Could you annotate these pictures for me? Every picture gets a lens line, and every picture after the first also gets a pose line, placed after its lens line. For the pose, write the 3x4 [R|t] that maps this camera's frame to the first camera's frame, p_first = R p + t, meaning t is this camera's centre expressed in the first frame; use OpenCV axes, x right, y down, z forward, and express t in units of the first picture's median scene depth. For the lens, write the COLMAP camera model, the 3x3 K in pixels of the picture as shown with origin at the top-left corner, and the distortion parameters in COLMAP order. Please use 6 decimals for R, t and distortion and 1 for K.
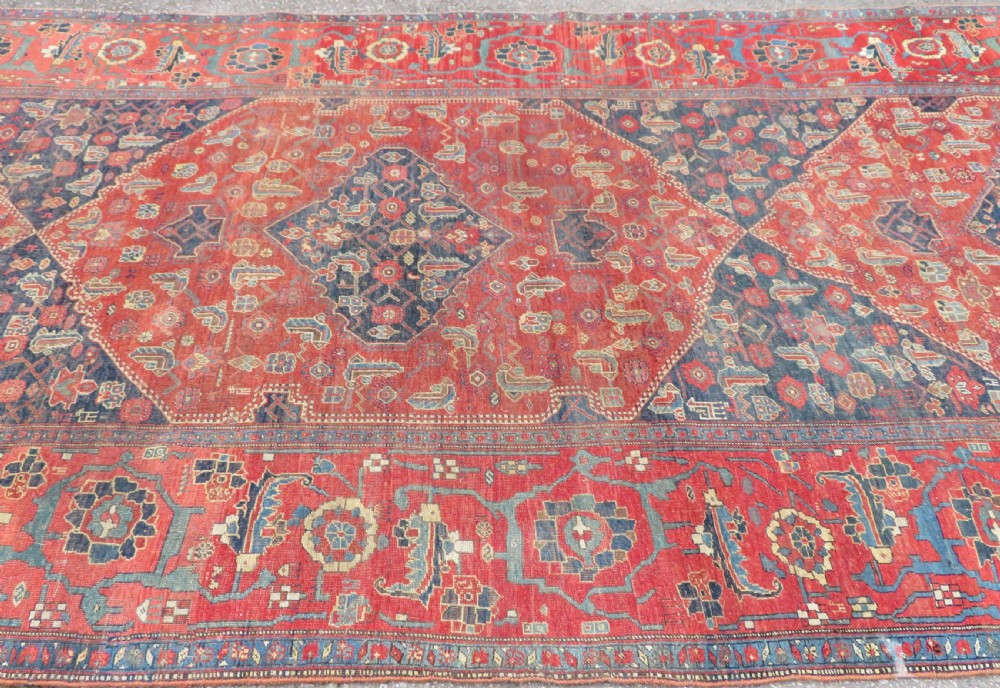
lens RADIAL K [[798.8, 0, 496.6], [0, 798.8, 344.5], [0, 0, 1]] dist [-0.008433, -0.002484]
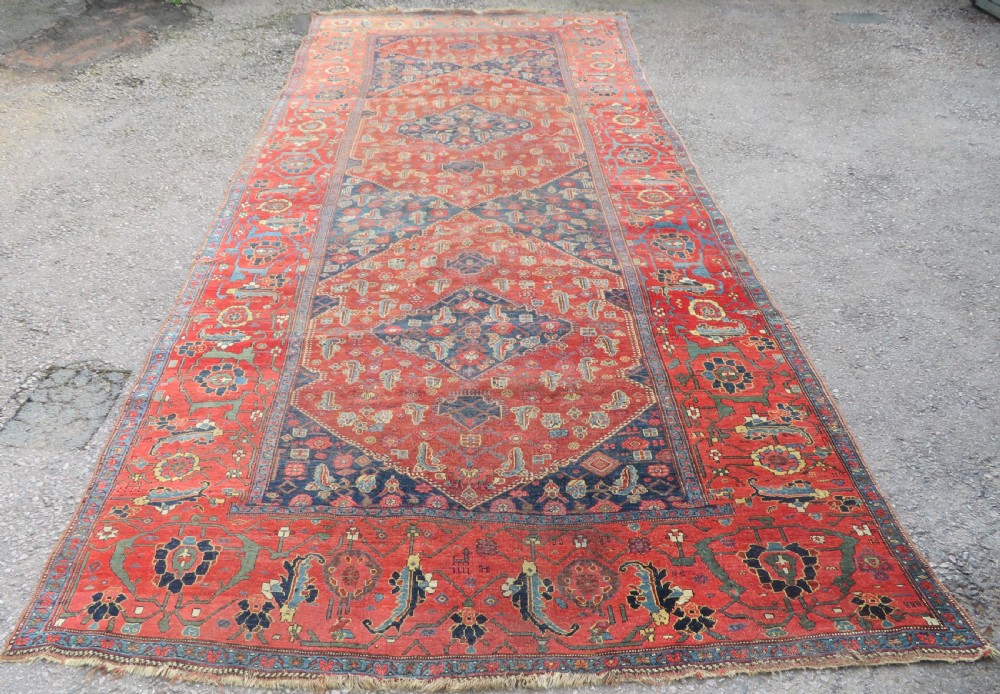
lens RADIAL K [[781.3, 0, 485.6], [0, 781.3, 347.5], [0, 0, 1]] dist [-0.004651, -0.005810]
pose [[-0.000507, 0.614117, -0.789215, 1.947477], [-0.770355, 0.502976, 0.391878, -0.730568], [0.637615, 0.608174, 0.472833, 0.440609]]
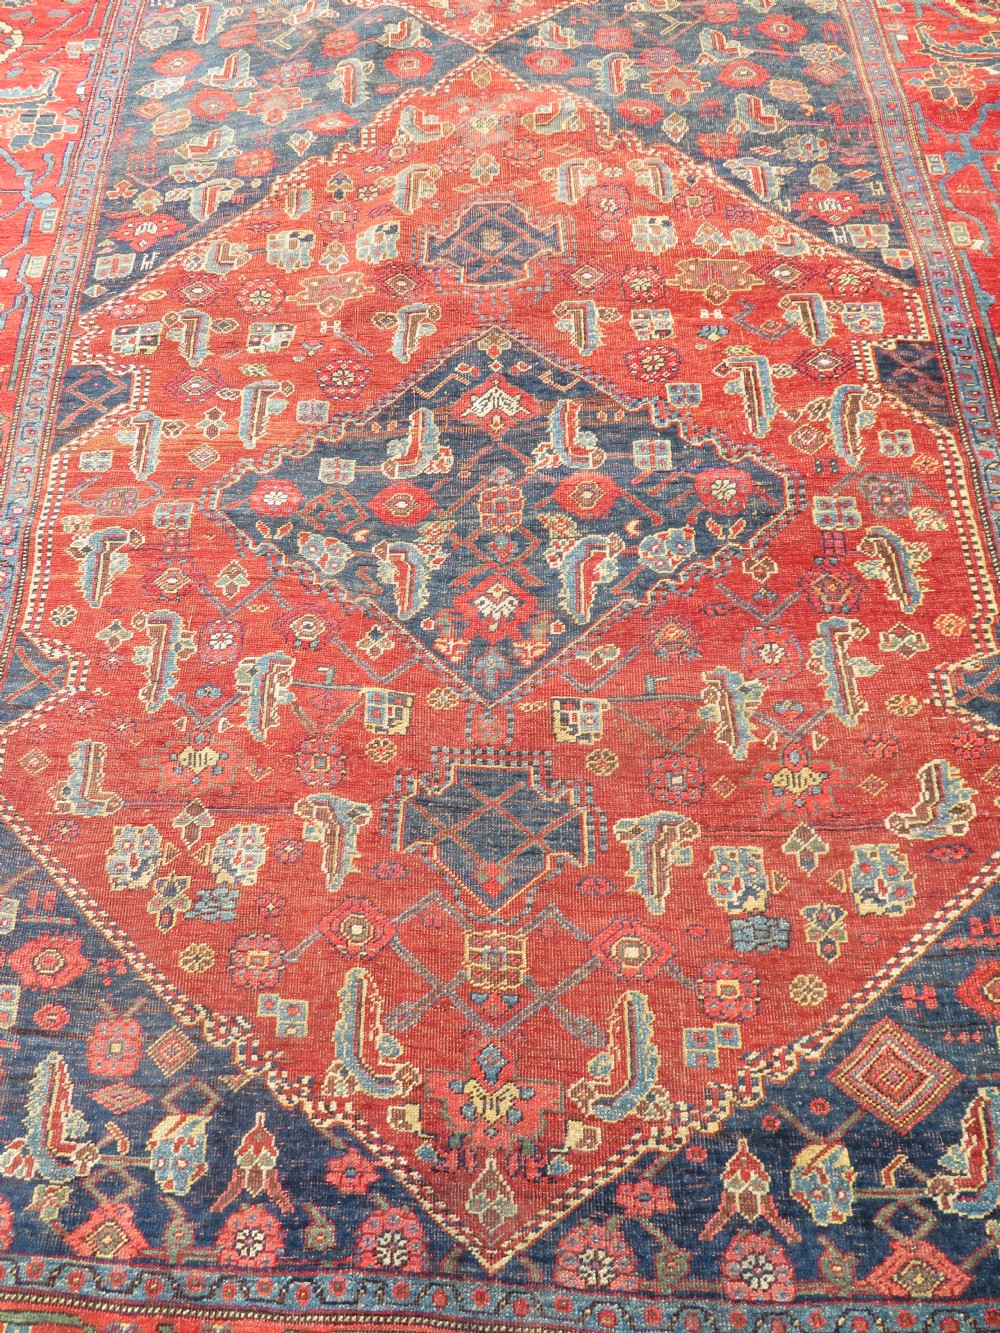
lens RADIAL K [[944.4, 0, 501.9], [0, 944.4, 657.2], [0, 0, 1]] dist [-0.004466, -0.005320]
pose [[-0.011305, 0.903458, -0.428528, 1.141348], [-0.755418, 0.273067, 0.595632, -0.499832], [0.655146, 0.330451, 0.679401, 0.707024]]
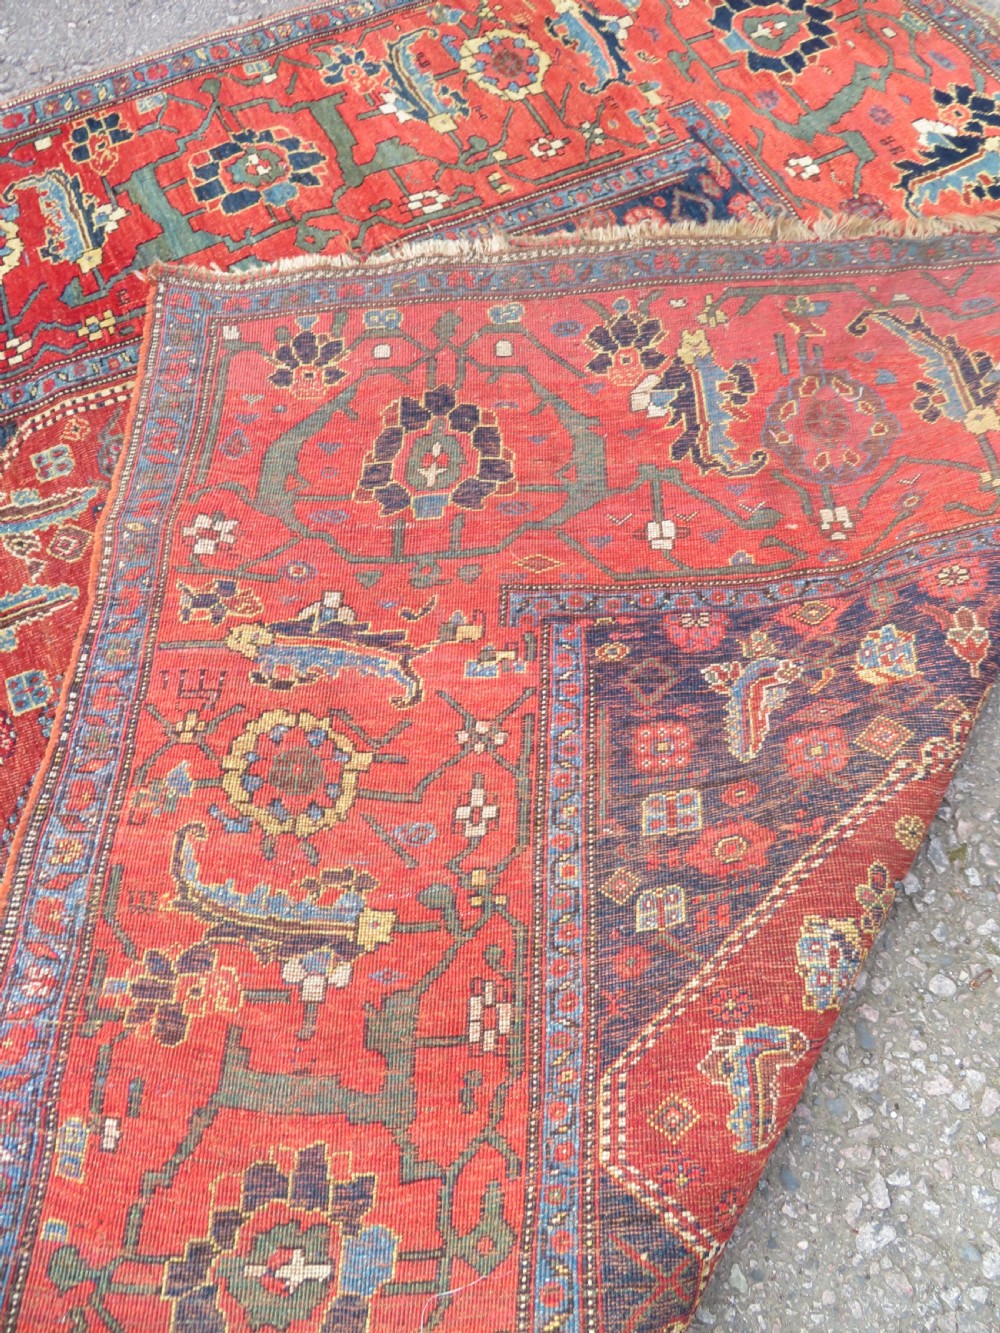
lens RADIAL K [[944.4, 0, 501.9], [0, 944.4, 657.2], [0, 0, 1]] dist [-0.004466, -0.005320]
pose [[0.911252, -0.383781, 0.149437, 0.858732], [0.335008, 0.901776, 0.273074, -0.326941], [-0.239559, -0.198777, 0.950315, 0.653246]]
